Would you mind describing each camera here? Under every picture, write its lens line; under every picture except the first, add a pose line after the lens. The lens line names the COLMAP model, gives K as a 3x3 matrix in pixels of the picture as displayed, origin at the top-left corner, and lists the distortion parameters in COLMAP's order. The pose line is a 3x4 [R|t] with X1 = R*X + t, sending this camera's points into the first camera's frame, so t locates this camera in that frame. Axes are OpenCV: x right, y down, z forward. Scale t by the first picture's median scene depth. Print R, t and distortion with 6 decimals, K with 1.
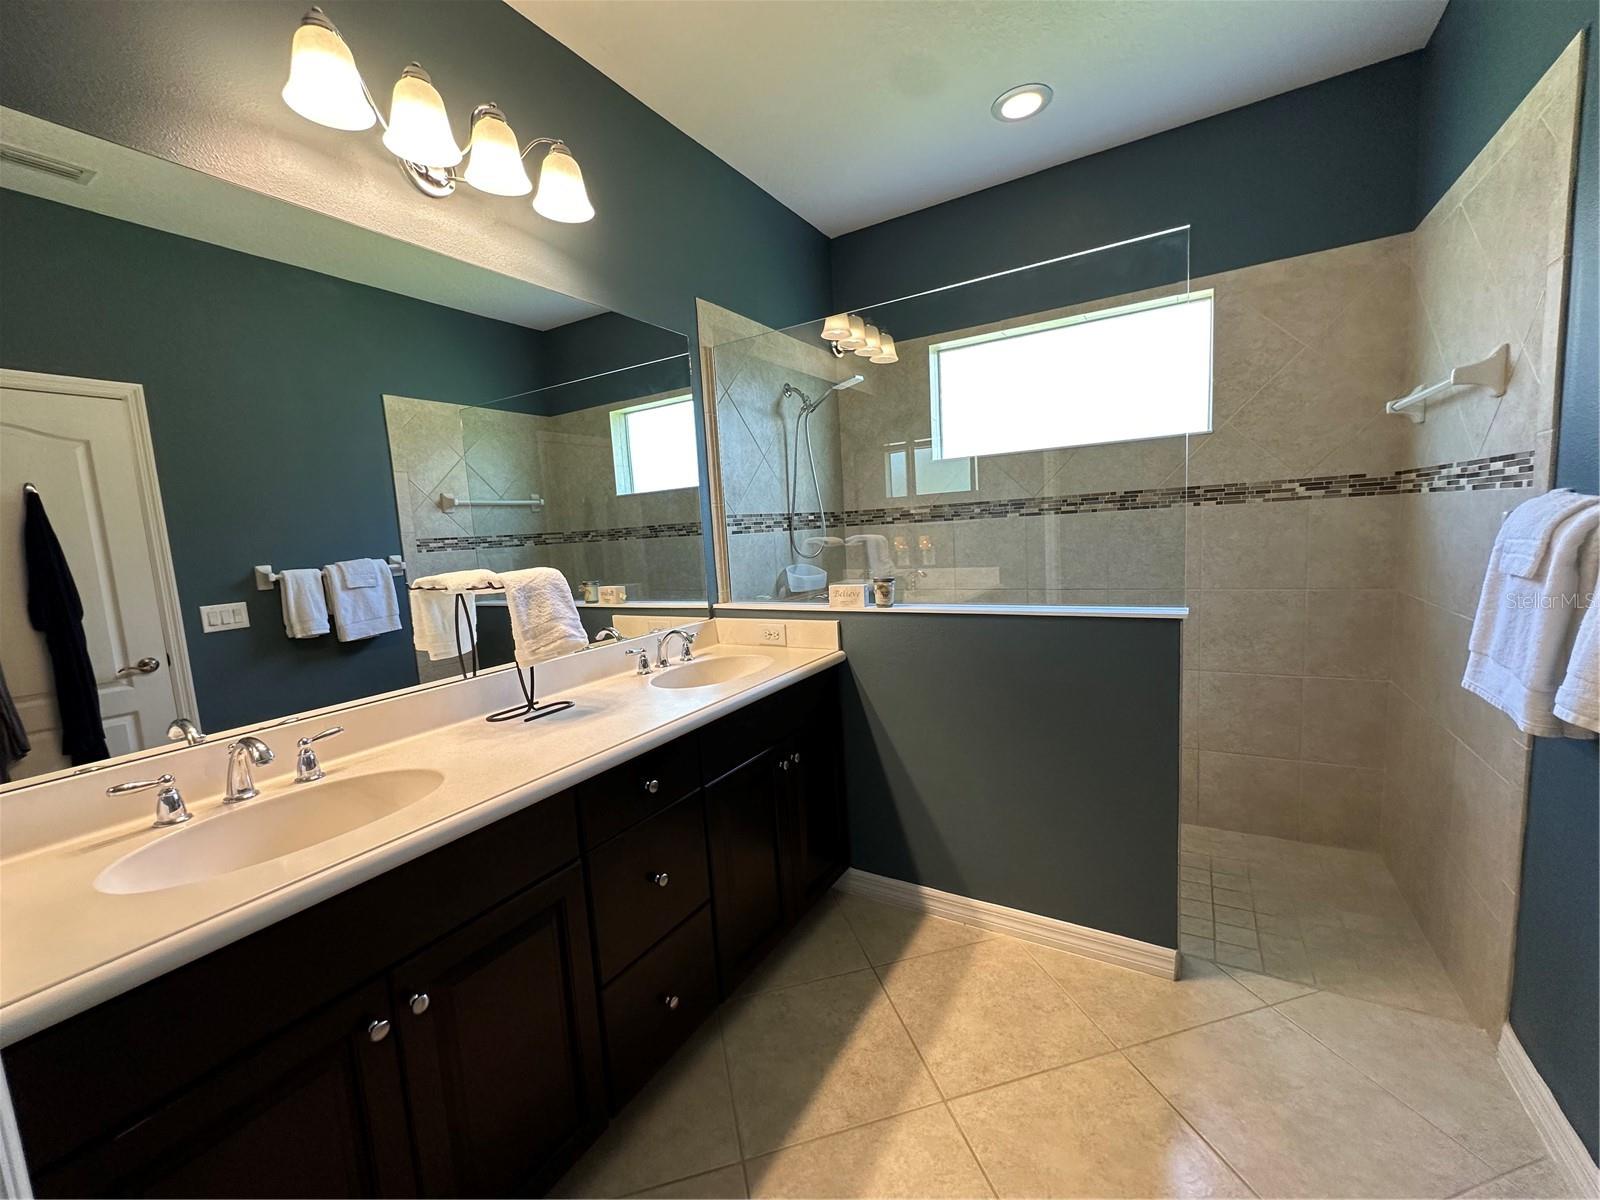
lens RADIAL K [[633.2, 0, 798.2], [0, 633.2, 607.8], [0, 0, 1]] dist [-0.003907, 0.000673]
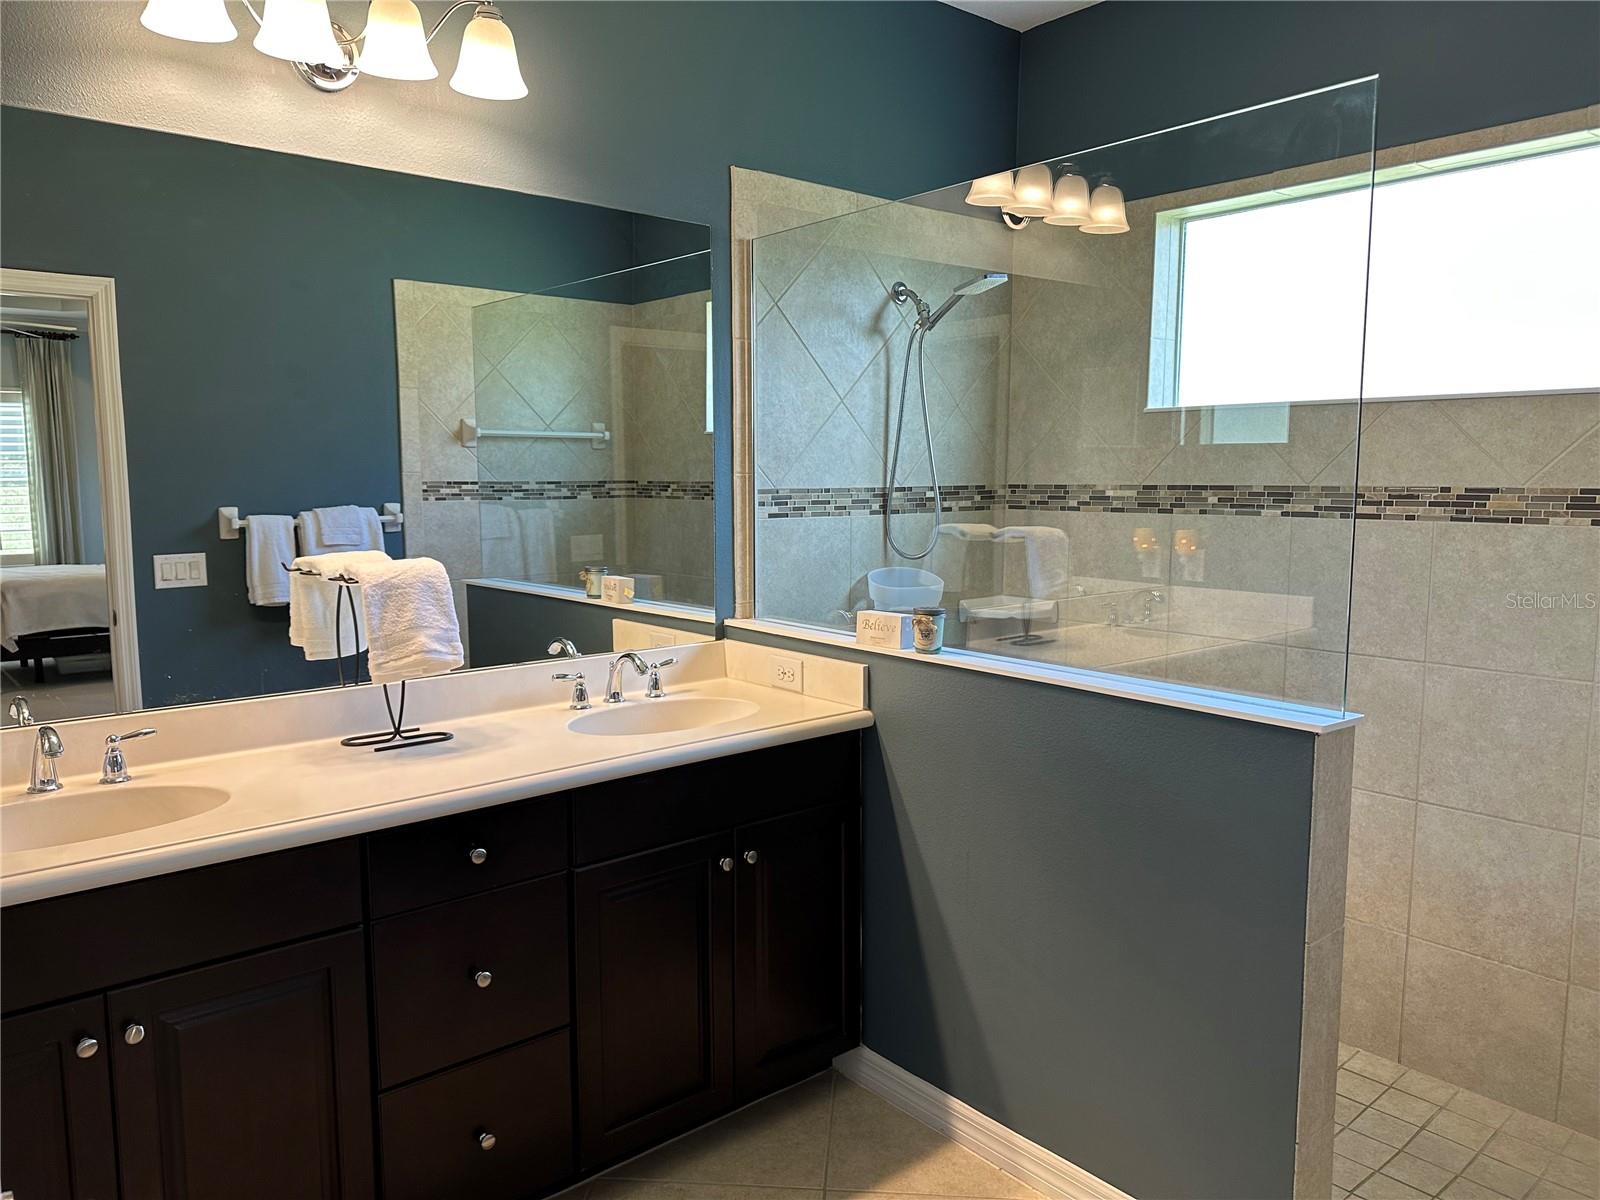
lens RADIAL K [[1113.7, 0, 796.7], [0, 1113.7, 612.6], [0, 0, 1]] dist [0.057290, -0.065571]
pose [[0.944953, 0.098822, -0.311927, 0.344927], [-0.095743, 0.995087, 0.025210, -0.056175], [0.312886, 0.006042, 0.949772, -0.121709]]
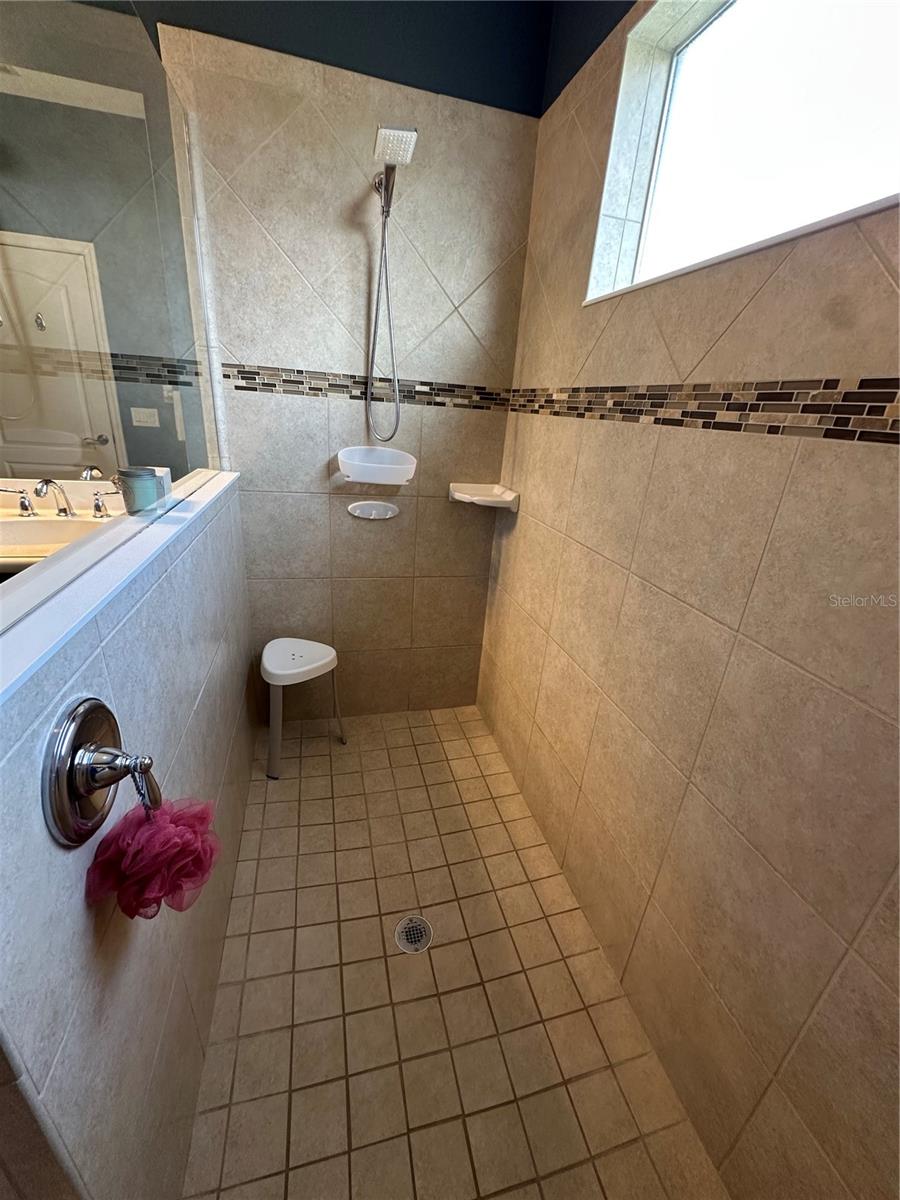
lens RADIAL K [[474.9, 0, 462.4], [0, 474.9, 601.0], [0, 0, 1]] dist [-0.003907, 0.000673]
pose [[0.713608, 0.367708, -0.596284, 0.673913], [-0.205954, 0.923675, 0.323121, -0.139875], [0.669587, -0.107774, 0.734873, 0.814781]]
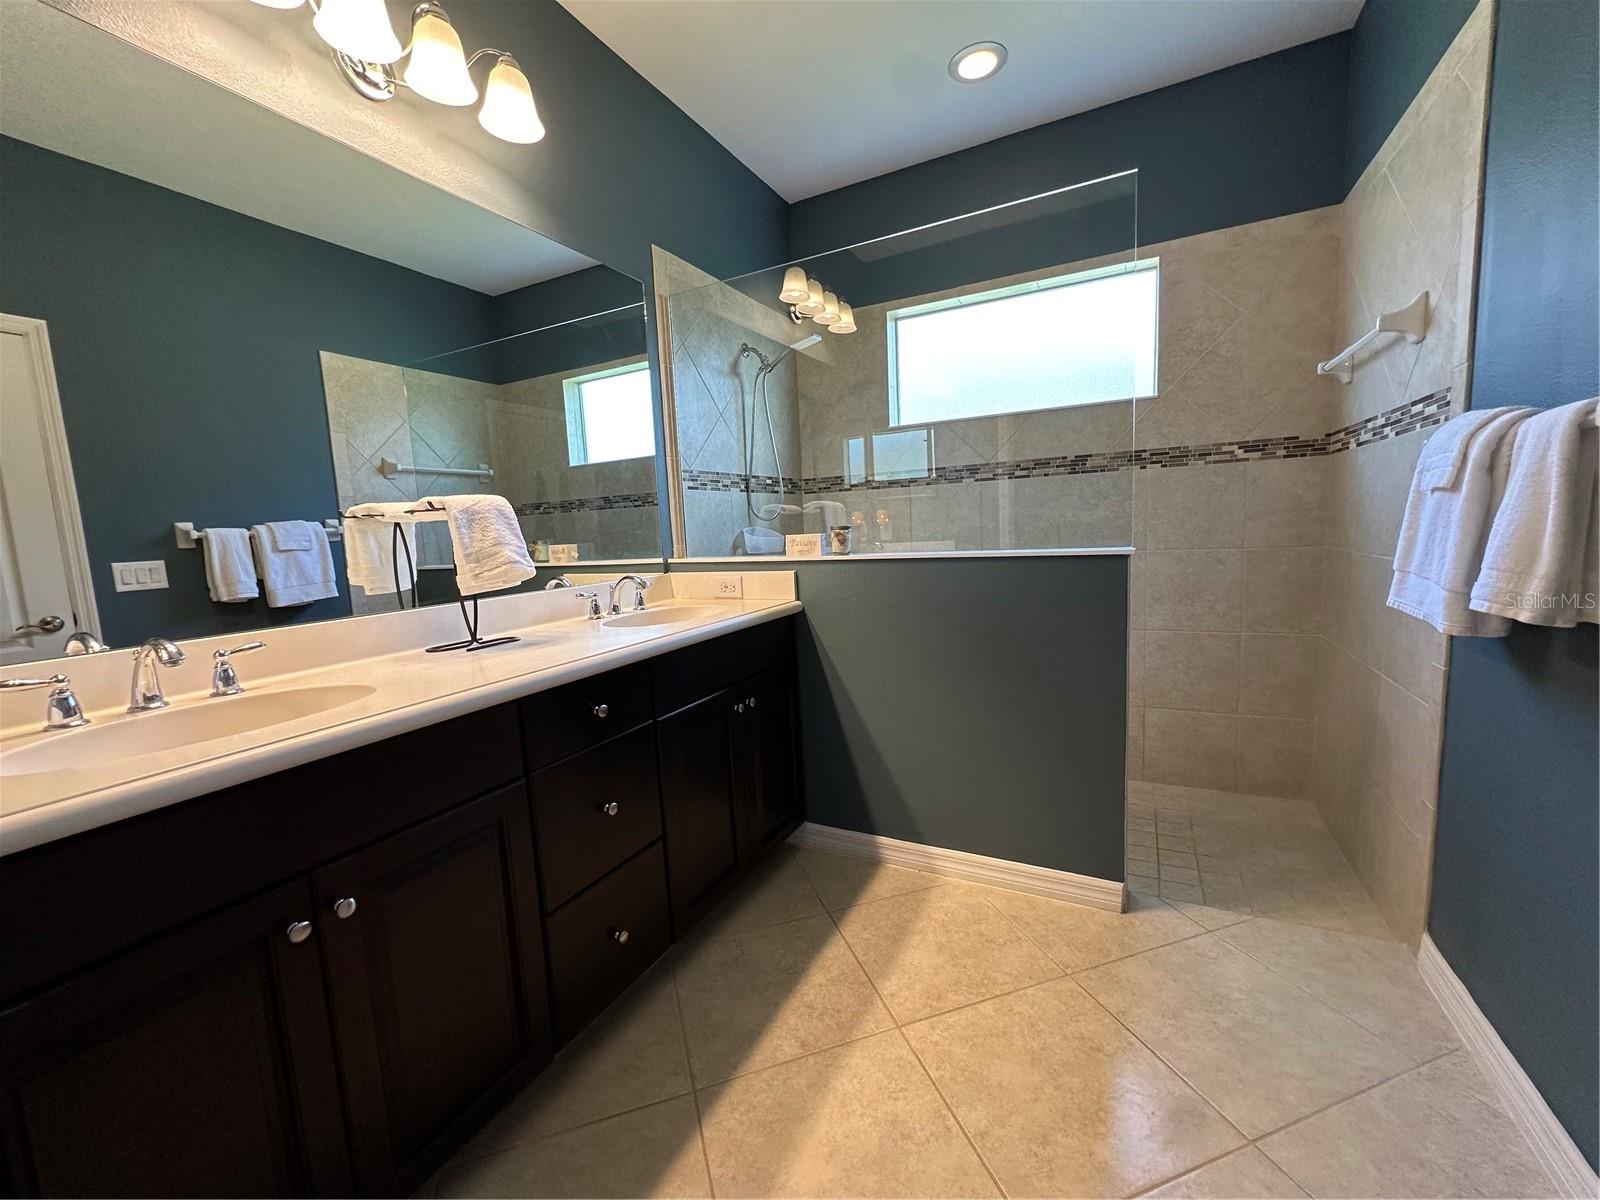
lens RADIAL K [[633.2, 0, 797.8], [0, 633.2, 607.8], [0, 0, 1]] dist [-0.003907, 0.000673]
pose [[0.997956, 0.003762, 0.063787, 0.004374], [-0.003617, 0.999991, -0.002383, 0.080002], [-0.063795, 0.002147, 0.997961, 0.008703]]
